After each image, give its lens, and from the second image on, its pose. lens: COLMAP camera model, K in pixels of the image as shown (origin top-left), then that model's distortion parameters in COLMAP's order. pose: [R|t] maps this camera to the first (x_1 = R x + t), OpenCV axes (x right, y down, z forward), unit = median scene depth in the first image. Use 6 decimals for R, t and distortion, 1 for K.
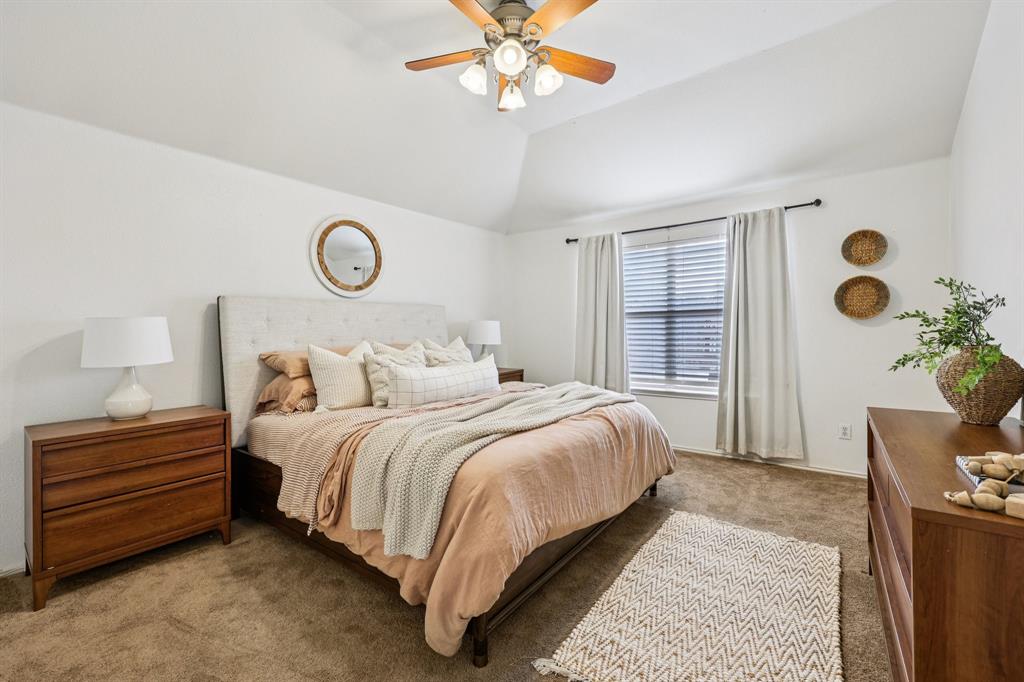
lens RADIAL K [[420.0, 0, 519.8], [0, 420.0, 326.6], [0, 0, 1]] dist [0.005624, 0.000541]
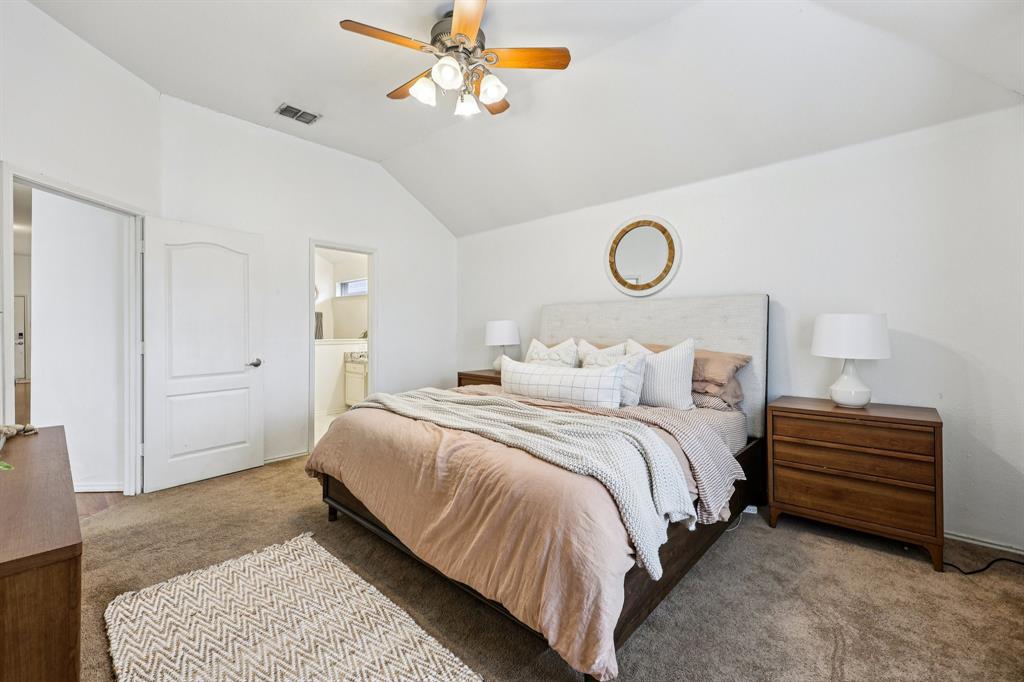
lens RADIAL K [[420.0, 0, 519.8], [0, 420.0, 326.6], [0, 0, 1]] dist [0.005624, 0.000541]
pose [[-0.090832, 0.015183, -0.995750, 0.696316], [0.003023, 0.999883, 0.014970, -0.013032], [0.995862, -0.001650, -0.090867, 0.856040]]
